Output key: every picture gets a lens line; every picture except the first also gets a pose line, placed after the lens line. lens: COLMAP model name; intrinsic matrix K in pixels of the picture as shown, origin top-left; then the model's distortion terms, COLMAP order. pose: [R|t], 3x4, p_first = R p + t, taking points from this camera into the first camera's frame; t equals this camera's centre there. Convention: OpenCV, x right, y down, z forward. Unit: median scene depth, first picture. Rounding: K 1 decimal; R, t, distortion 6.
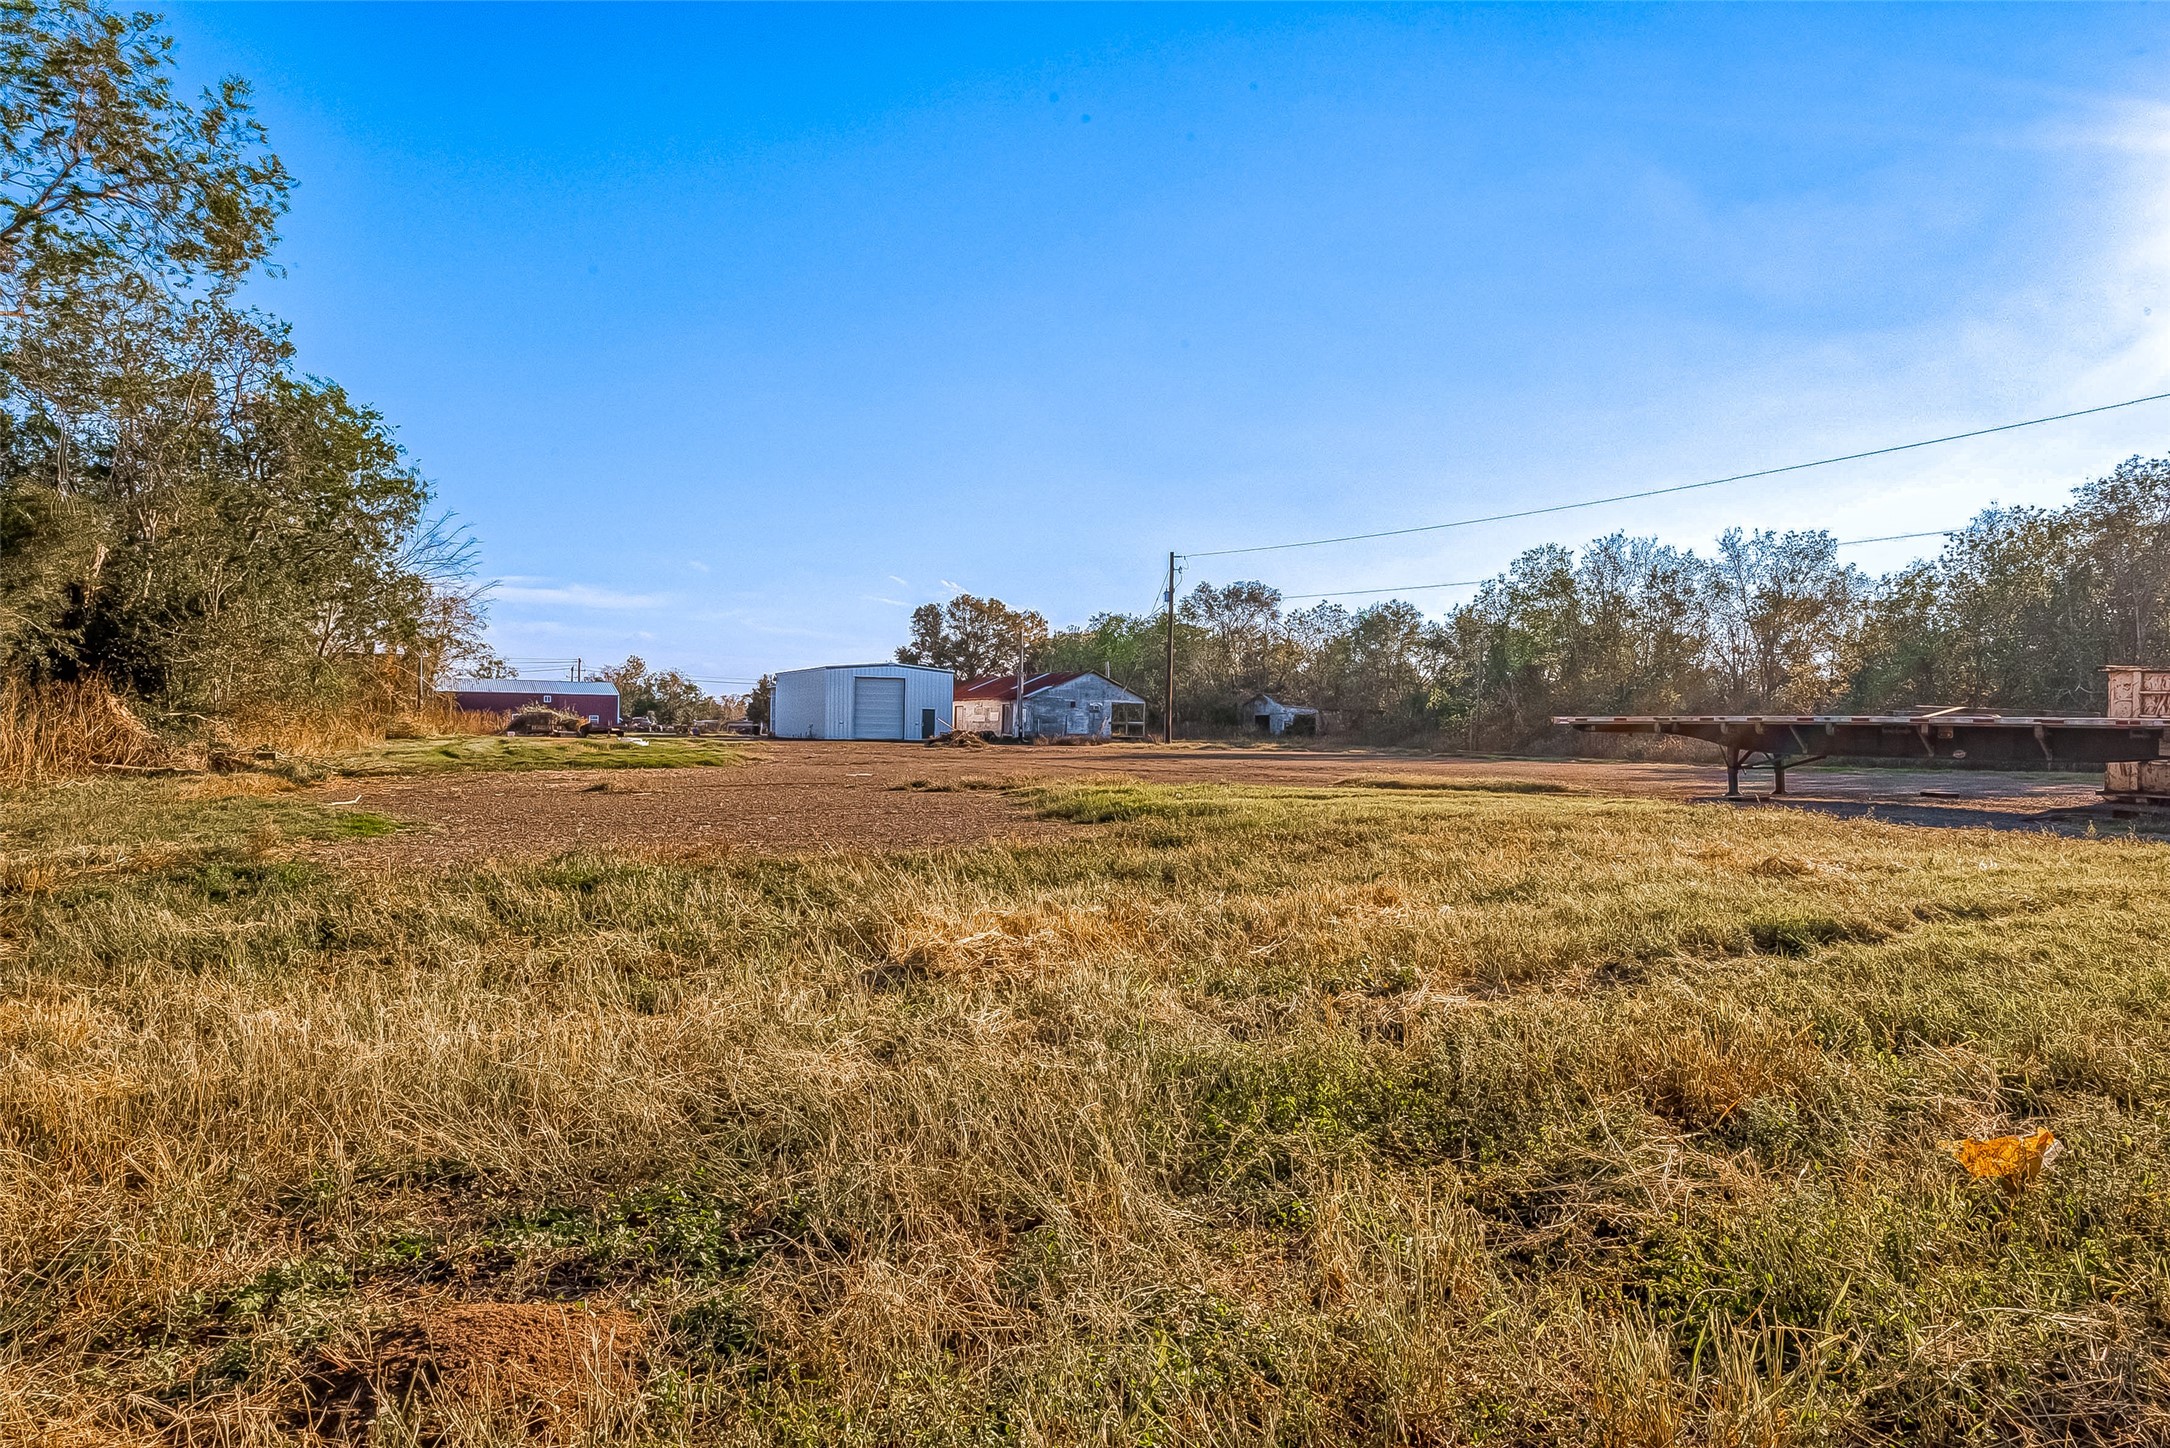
lens RADIAL K [[1269.4, 0, 1085.0], [0, 1269.4, 724.0], [0, 0, 1]] dist [0.001048, 0.000106]
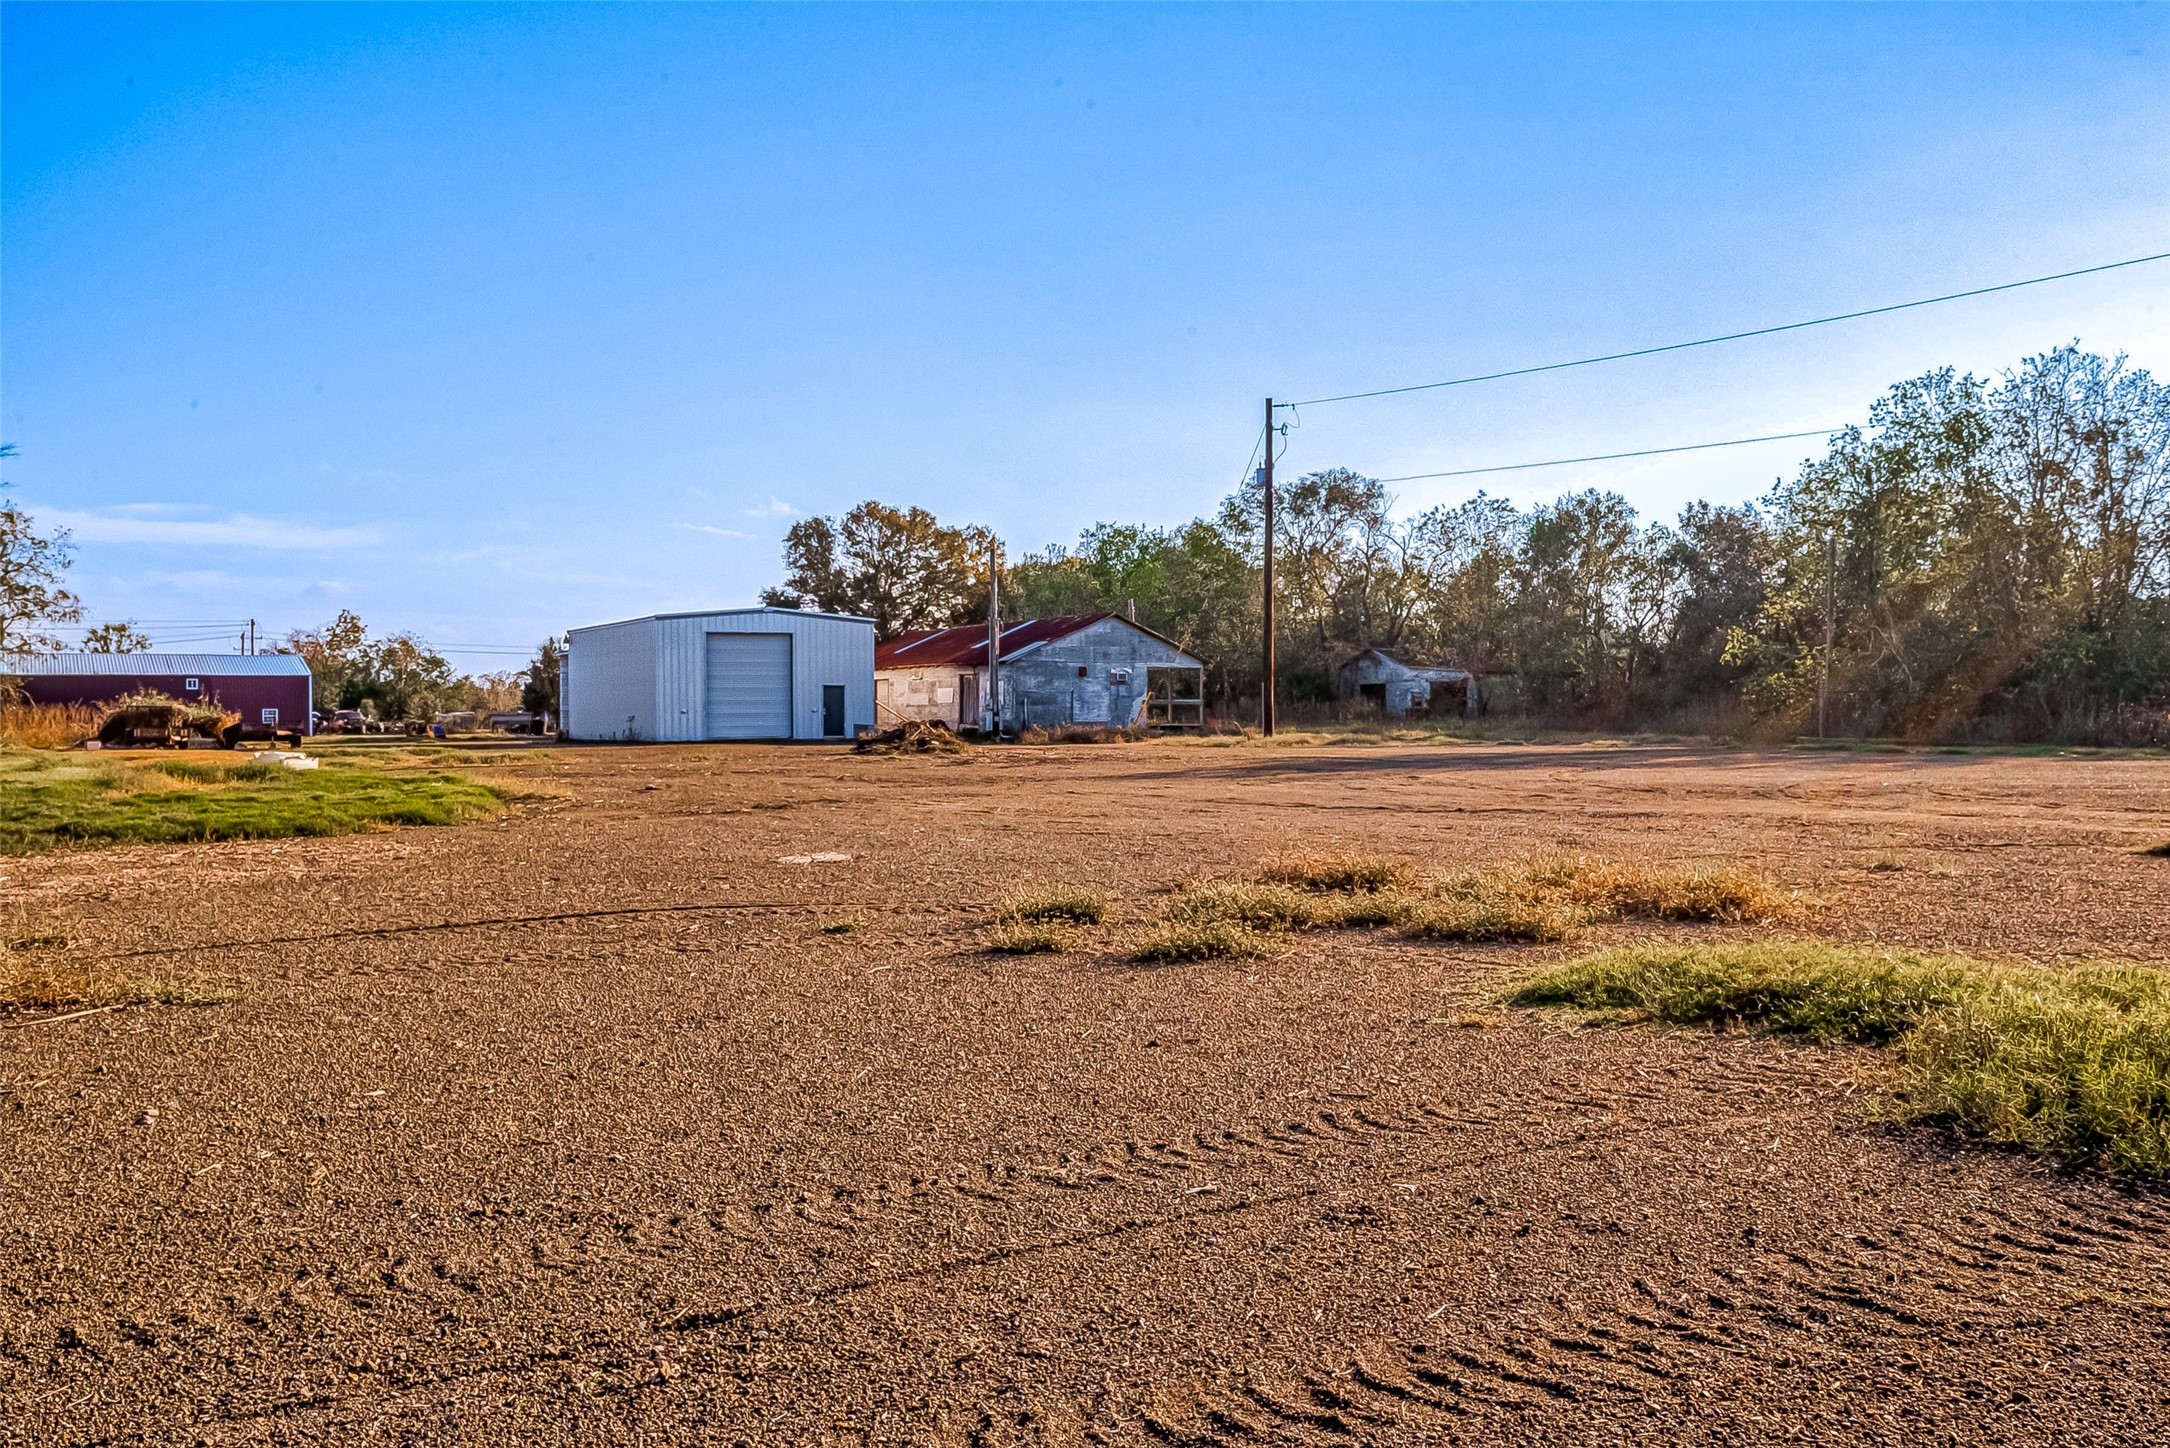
lens RADIAL K [[1815.2, 0, 1085.0], [0, 1815.2, 724.0], [0, 0, 1]] dist [-0.008797, -0.004827]
pose [[0.999000, -0.022661, 0.038533, -0.033695], [0.022244, 0.999690, 0.011219, -0.000636], [-0.038775, -0.010351, 0.999194, 0.135278]]
